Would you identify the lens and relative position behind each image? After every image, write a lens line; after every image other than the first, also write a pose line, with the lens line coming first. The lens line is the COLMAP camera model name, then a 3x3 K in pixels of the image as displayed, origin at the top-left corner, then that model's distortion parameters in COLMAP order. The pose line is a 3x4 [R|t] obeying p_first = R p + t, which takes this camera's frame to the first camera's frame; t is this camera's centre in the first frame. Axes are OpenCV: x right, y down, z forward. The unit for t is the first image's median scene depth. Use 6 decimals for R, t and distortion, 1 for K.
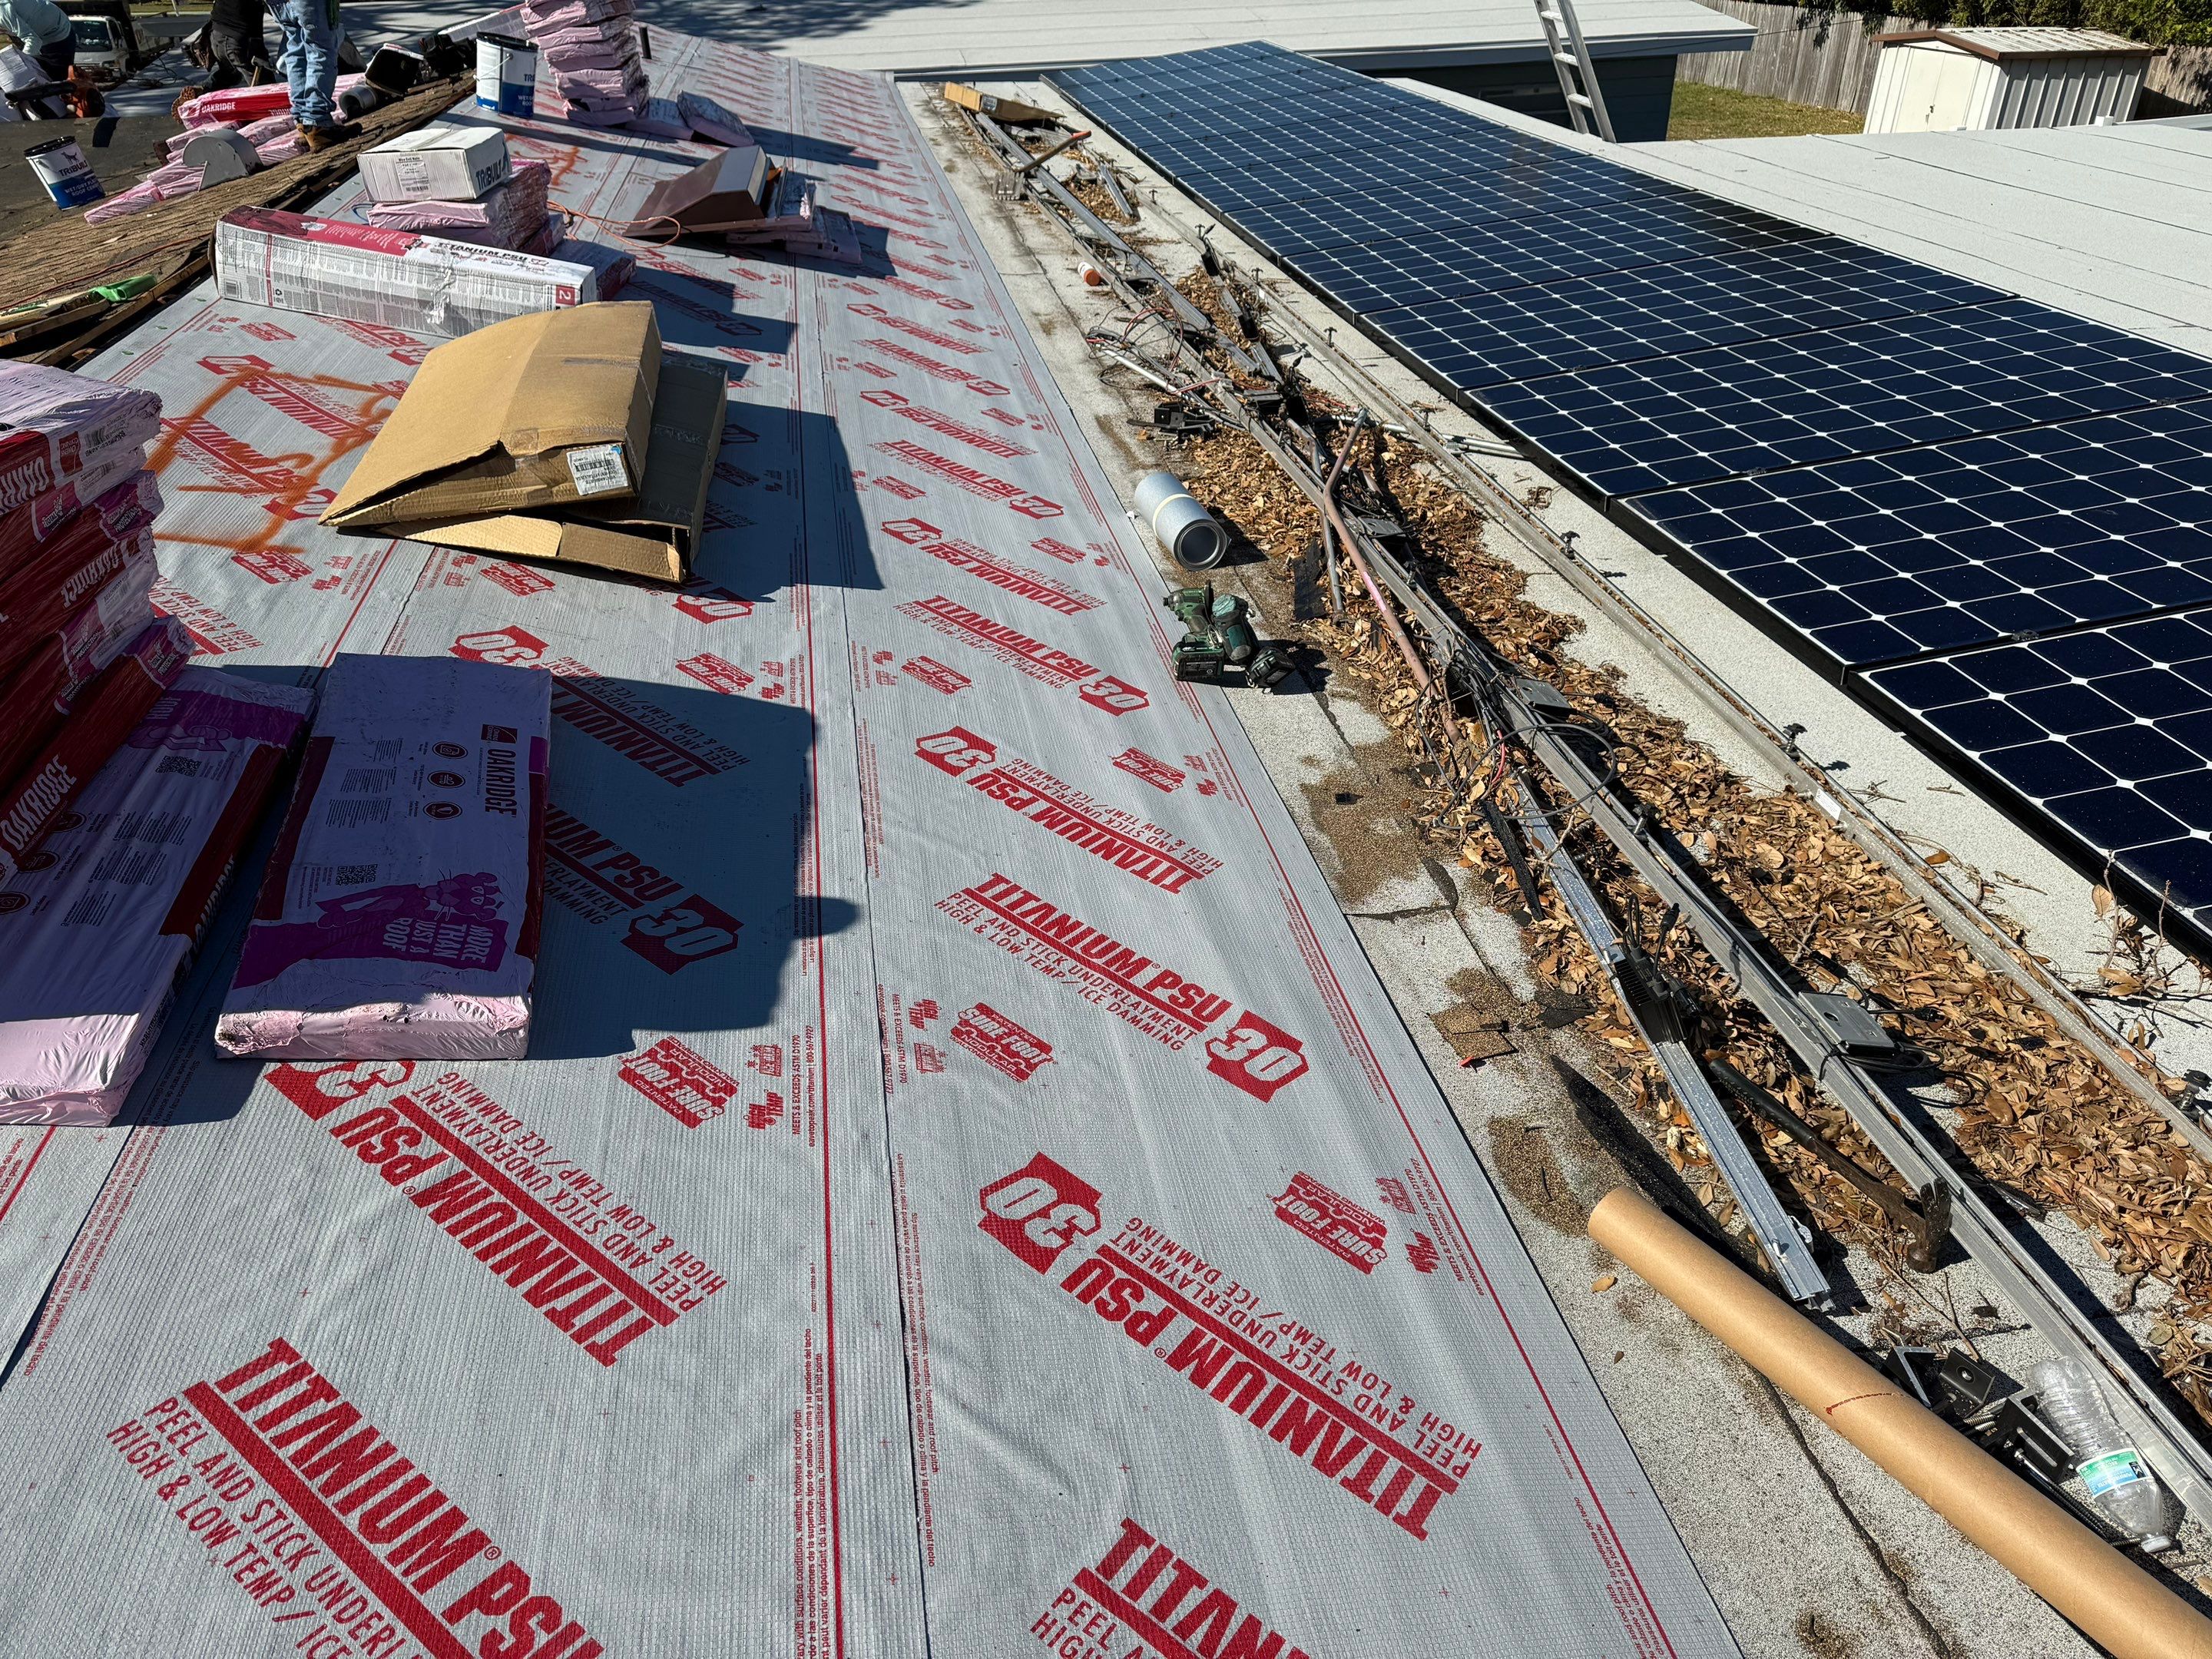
lens RADIAL K [[1654.9, 0, 1106.0], [0, 1654.9, 829.5], [0, 0, 1]] dist [0.057178, -0.053985]
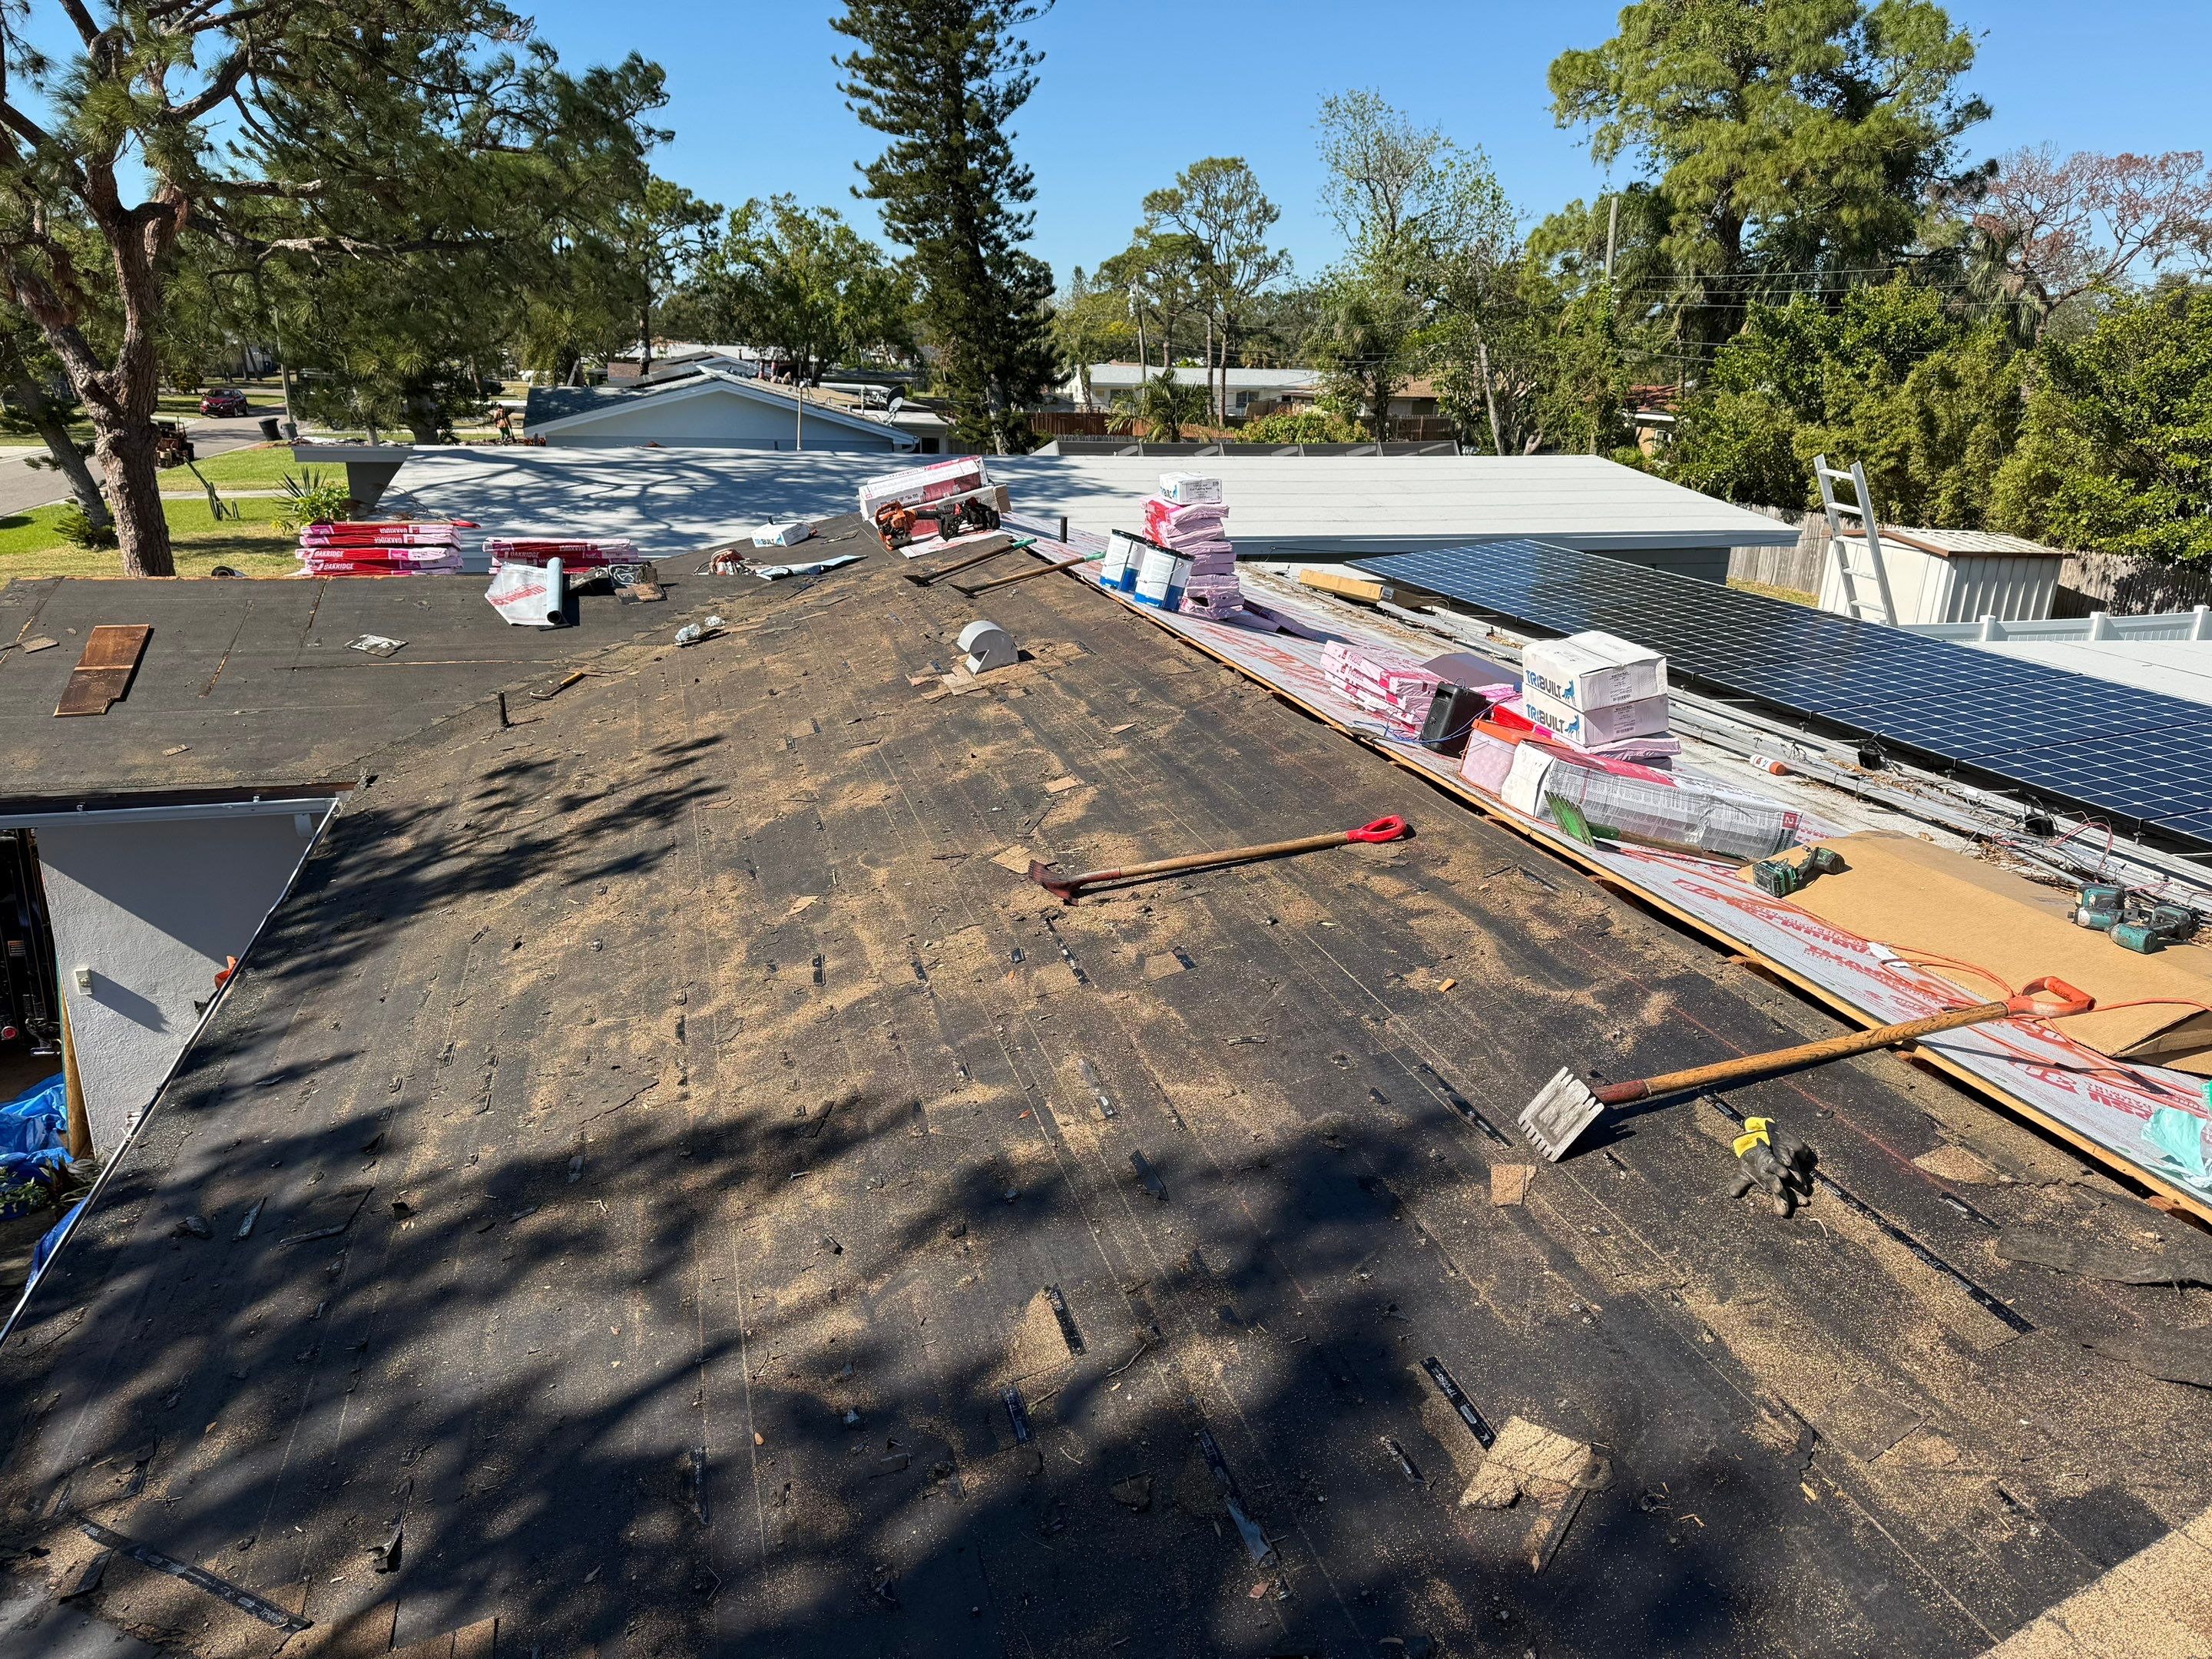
lens RADIAL K [[1626.5, 0, 1106.0], [0, 1626.5, 829.5], [0, 0, 1]] dist [0.054159, -0.035415]
pose [[0.990586, 0.016289, 0.135918, -0.744904], [0.014394, 0.974997, -0.221753, -0.043160], [-0.136132, 0.221622, 0.965584, -0.059546]]
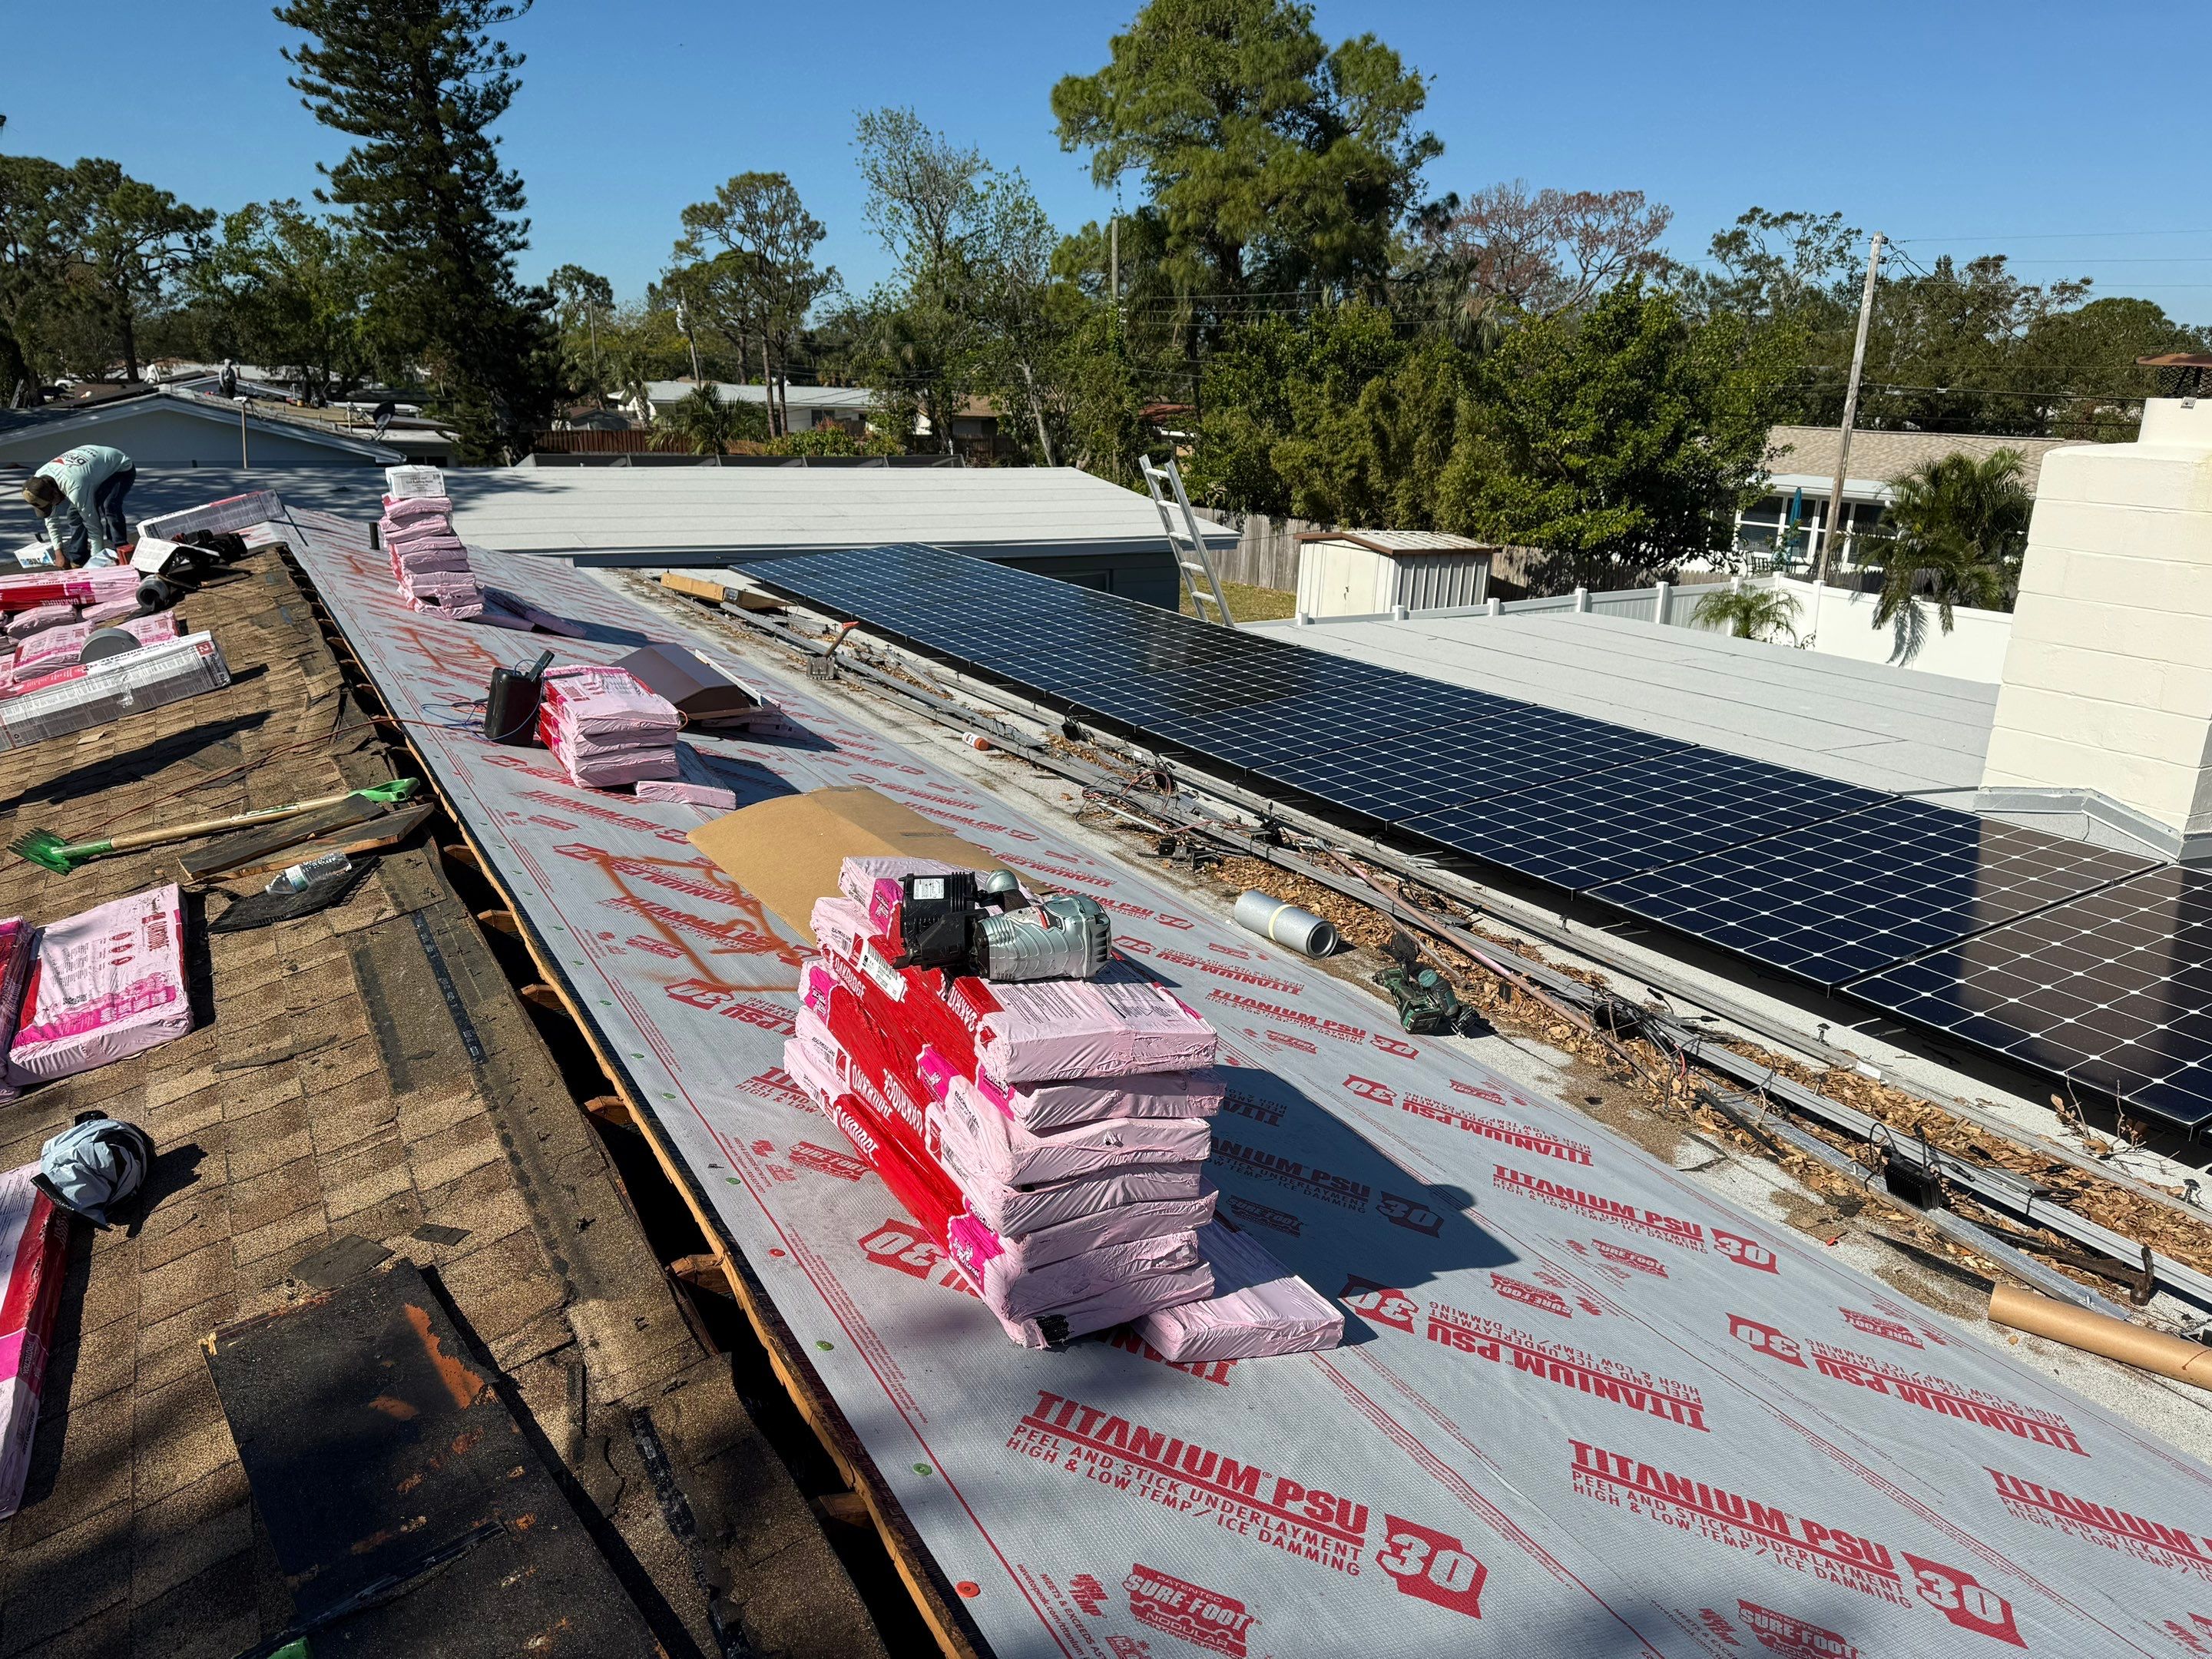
lens RADIAL K [[1654.9, 0, 1106.0], [0, 1654.9, 829.5], [0, 0, 1]] dist [0.057178, -0.053985]
pose [[0.935793, -0.044725, 0.349700, -0.455577], [0.129184, 0.966429, -0.222094, 0.012771], [-0.328027, 0.253010, 0.910156, -0.147038]]
